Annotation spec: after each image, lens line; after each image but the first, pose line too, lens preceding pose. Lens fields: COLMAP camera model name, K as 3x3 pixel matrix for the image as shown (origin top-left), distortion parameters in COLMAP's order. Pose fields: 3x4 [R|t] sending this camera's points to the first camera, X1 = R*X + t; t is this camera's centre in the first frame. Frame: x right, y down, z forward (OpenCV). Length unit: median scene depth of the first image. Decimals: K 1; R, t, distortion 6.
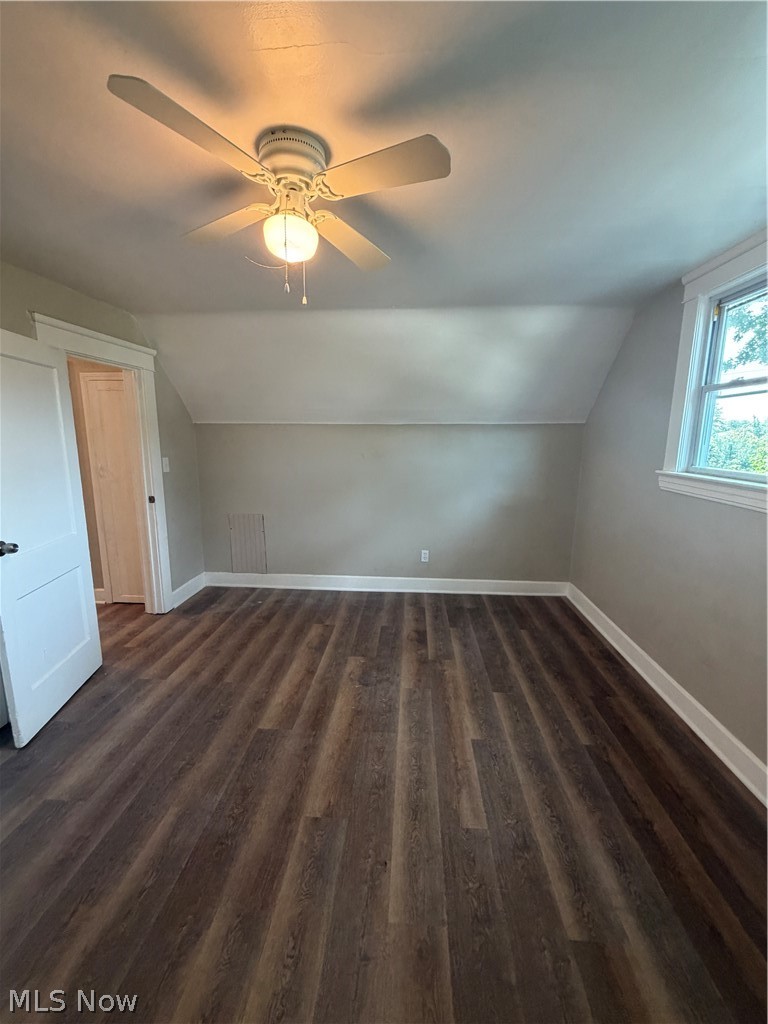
lens RADIAL K [[409.2, 0, 383.2], [0, 409.2, 508.6], [0, 0, 1]] dist [0.000312, 0.000546]
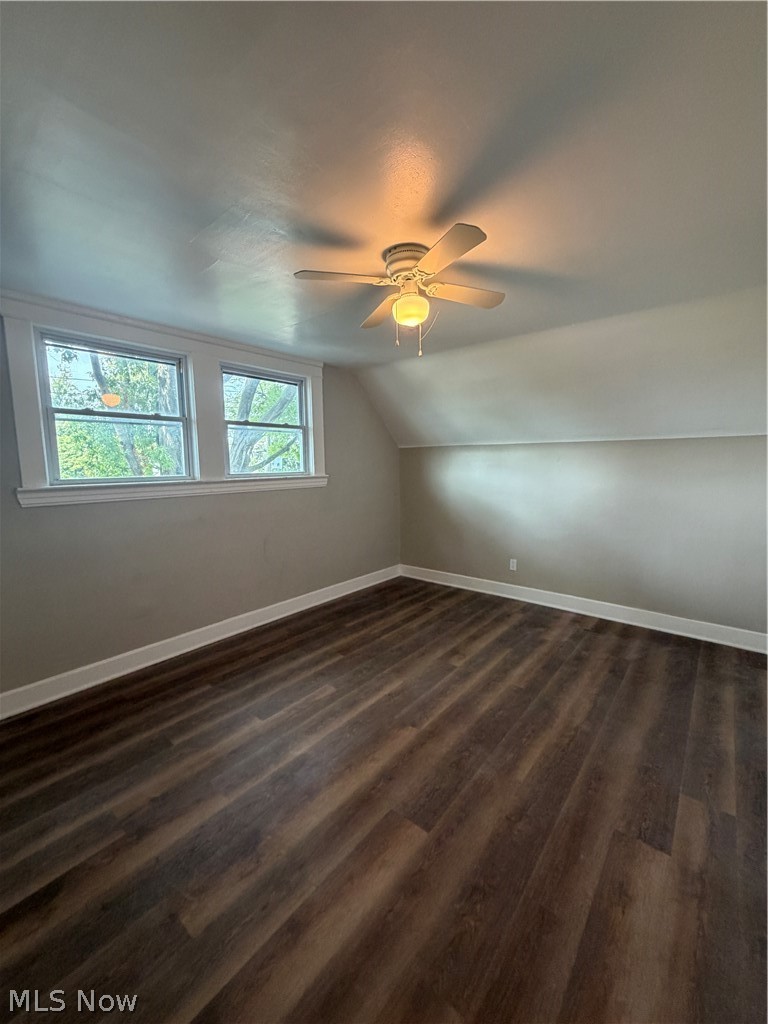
lens RADIAL K [[409.2, 0, 384.0], [0, 409.2, 508.1], [0, 0, 1]] dist [0.000312, 0.000546]
pose [[-0.813235, -0.062697, 0.578548, -0.620192], [0.109168, 0.960093, 0.257496, -0.224576], [-0.571604, 0.272564, -0.773937, 1.429141]]
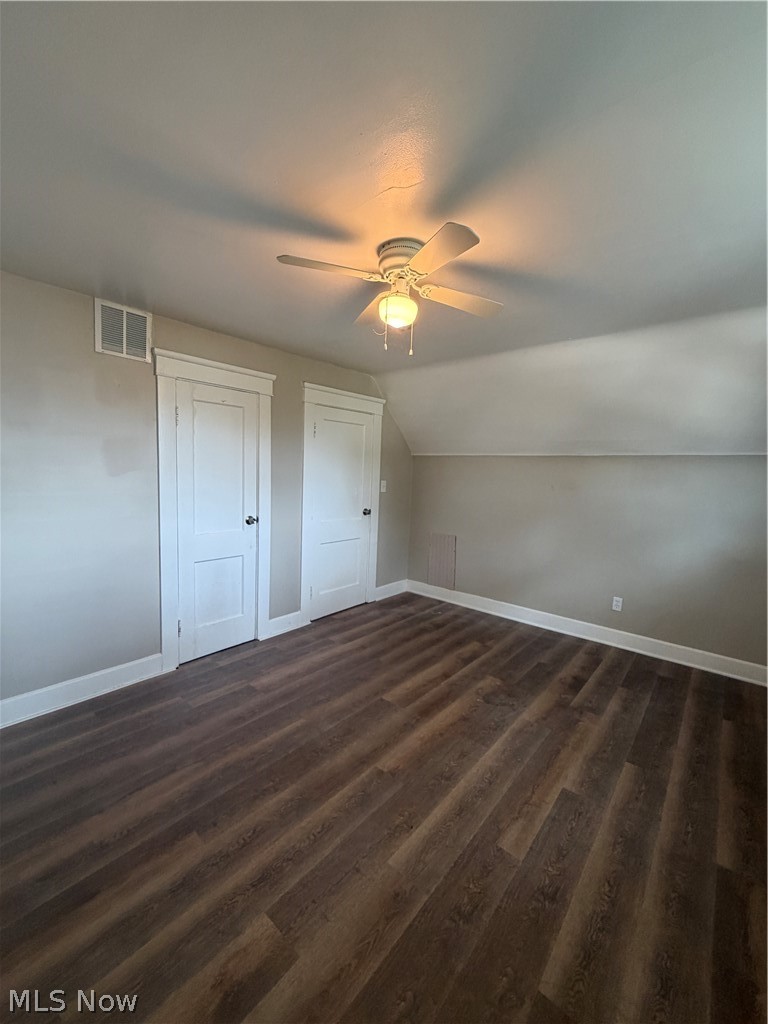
lens RADIAL K [[409.2, 0, 385.0], [0, 409.2, 508.5], [0, 0, 1]] dist [0.000312, 0.000546]
pose [[0.806760, 0.075275, -0.586064, 0.360857], [-0.131934, 0.989760, -0.054490, 0.048160], [0.575961, 0.121282, 0.808430, -0.037276]]
